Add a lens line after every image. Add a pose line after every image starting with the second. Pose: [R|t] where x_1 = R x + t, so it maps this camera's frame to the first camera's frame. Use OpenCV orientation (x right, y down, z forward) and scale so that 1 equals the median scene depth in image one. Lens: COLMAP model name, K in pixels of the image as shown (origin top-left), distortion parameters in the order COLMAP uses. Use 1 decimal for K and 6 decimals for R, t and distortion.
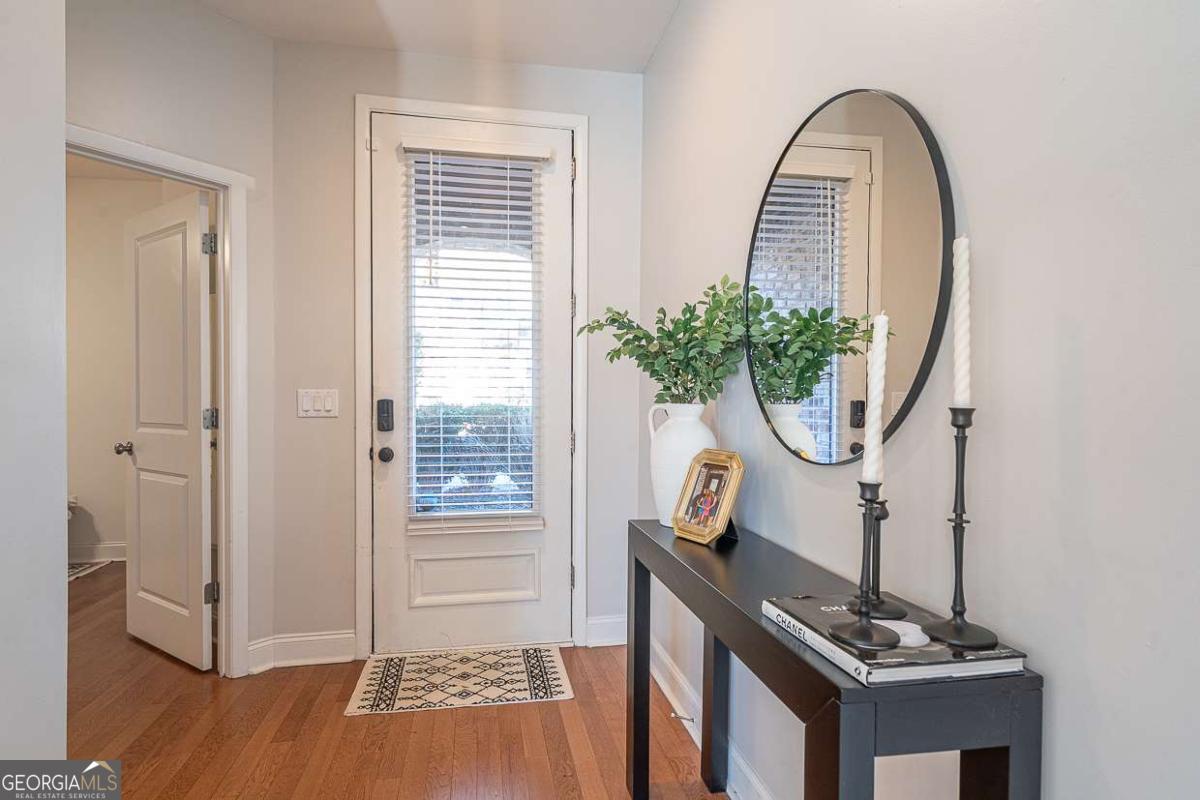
lens RADIAL K [[658.2, 0, 600.0], [0, 658.2, 400.0], [0, 0, 1]] dist [-0.001799, -0.000240]
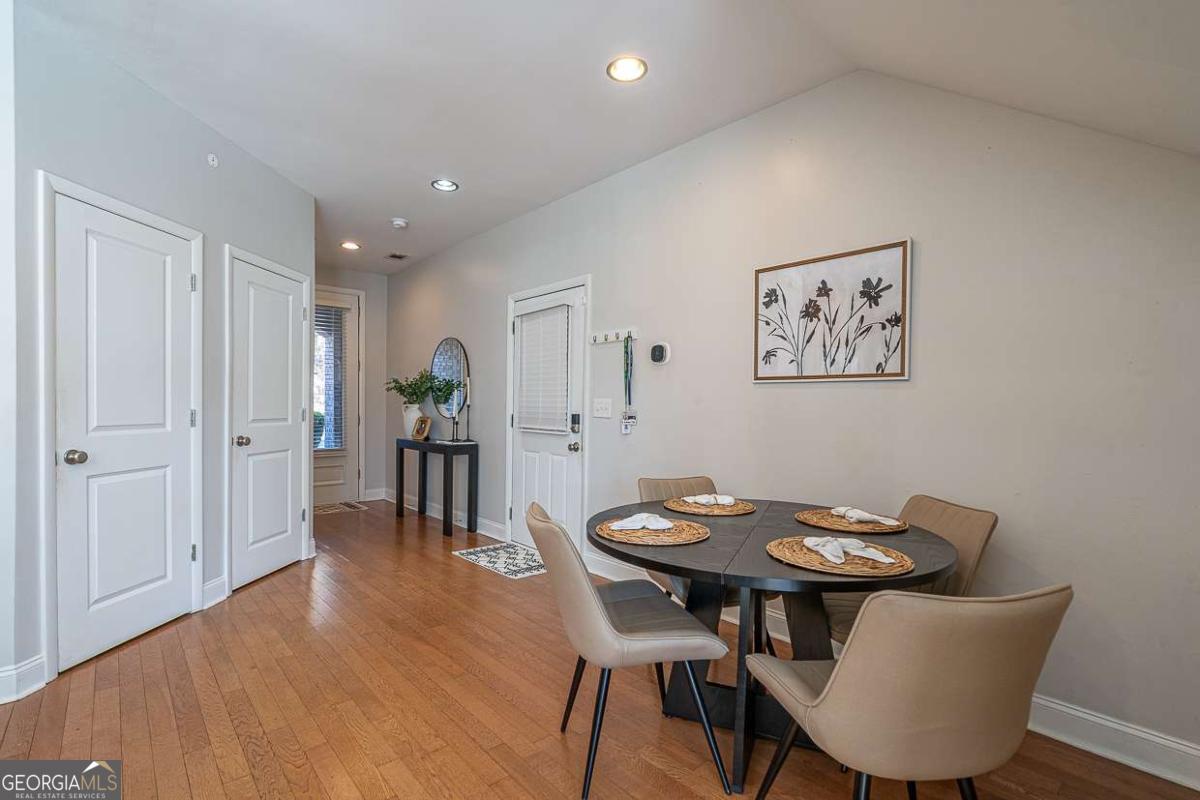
lens RADIAL K [[542.9, 0, 593.1], [0, 542.9, 410.6], [0, 0, 1]] dist [-0.001446, -0.000200]
pose [[0.864165, -0.008635, 0.503135, -0.530568], [0.000542, 0.999868, 0.016231, -0.008277], [-0.503209, -0.013754, 0.864055, -2.106344]]
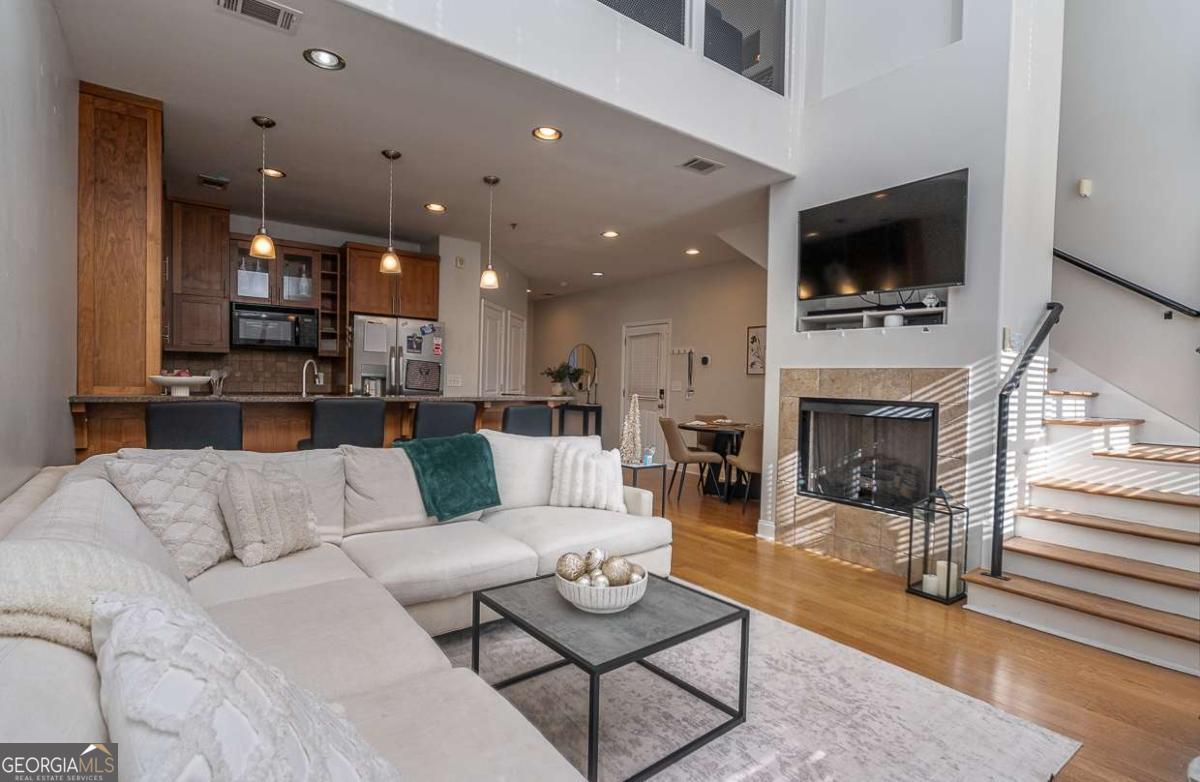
lens RADIAL K [[557.6, 0, 600.0], [0, 557.6, 391.0], [0, 0, 1]] dist [0.001133, 0.000107]
pose [[0.899317, 0.006101, 0.437254, -1.807077], [-0.014846, 0.999752, 0.016585, -0.011273], [-0.437044, -0.021407, 0.899185, -3.858749]]
